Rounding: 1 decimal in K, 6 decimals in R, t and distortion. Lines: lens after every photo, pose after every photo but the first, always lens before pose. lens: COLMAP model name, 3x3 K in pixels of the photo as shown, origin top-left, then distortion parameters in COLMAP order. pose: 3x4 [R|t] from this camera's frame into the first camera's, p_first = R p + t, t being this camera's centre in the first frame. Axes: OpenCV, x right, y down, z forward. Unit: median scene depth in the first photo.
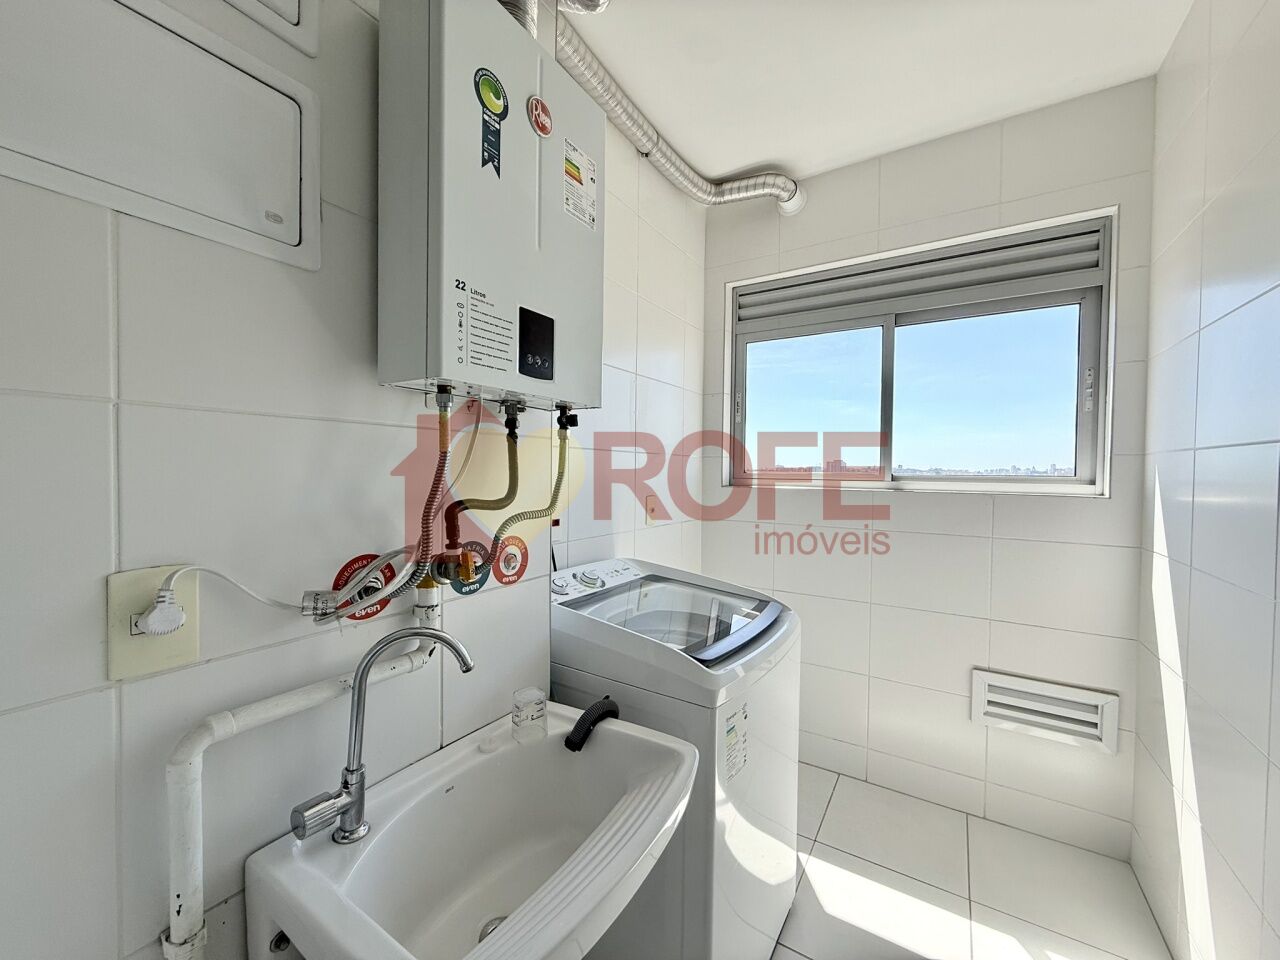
lens RADIAL K [[507.6, 0, 636.0], [0, 507.6, 479.4], [0, 0, 1]] dist [0.001703, -0.000009]
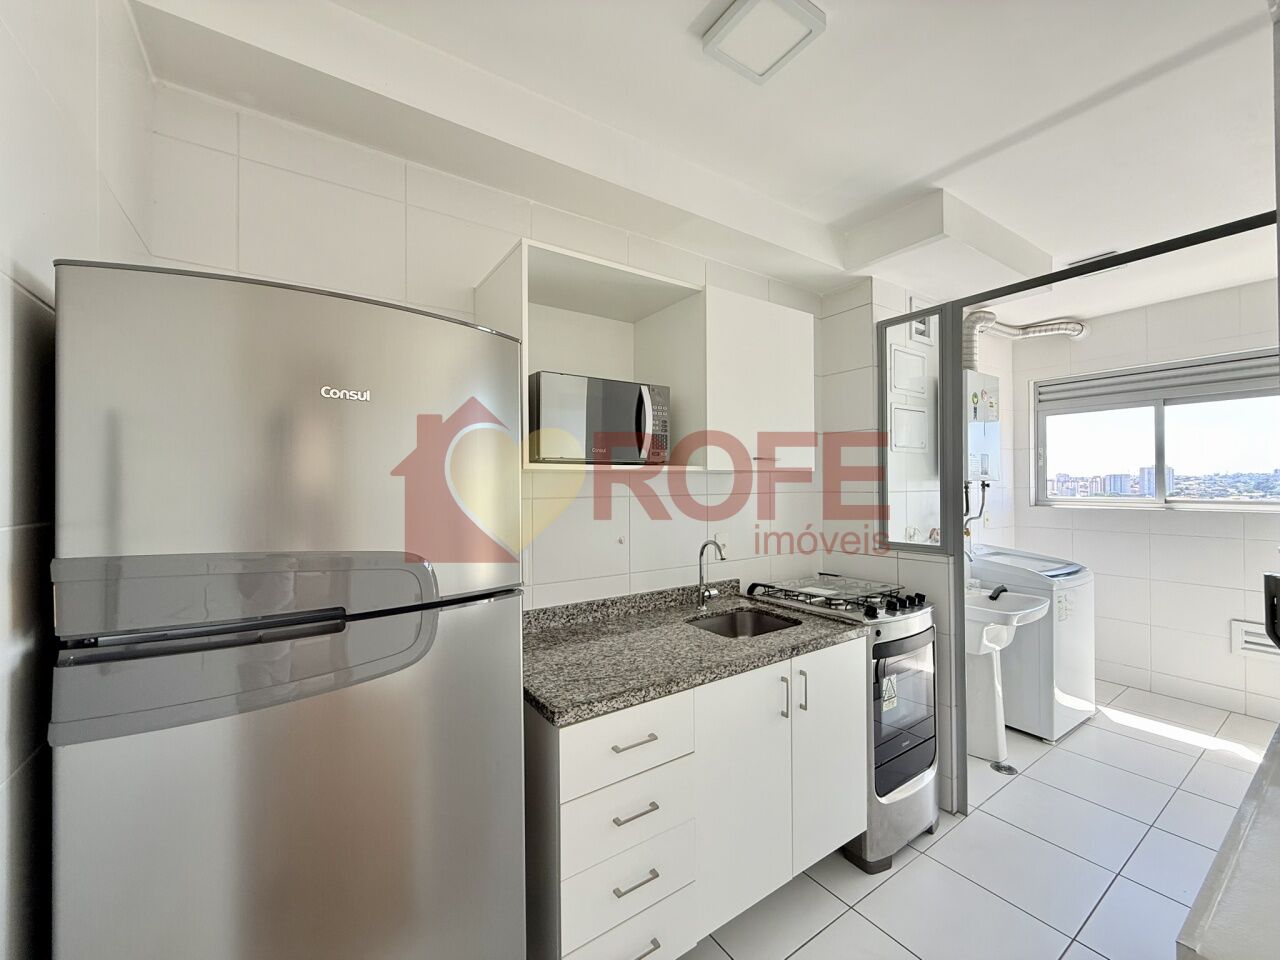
lens RADIAL K [[507.6, 0, 641.9], [0, 507.6, 482.1], [0, 0, 1]] dist [0.001703, -0.000009]
pose [[0.914690, -0.019353, -0.403692, -0.347259], [0.009119, 0.999587, -0.027259, -0.034363], [0.404053, 0.021253, 0.914489, -1.108801]]
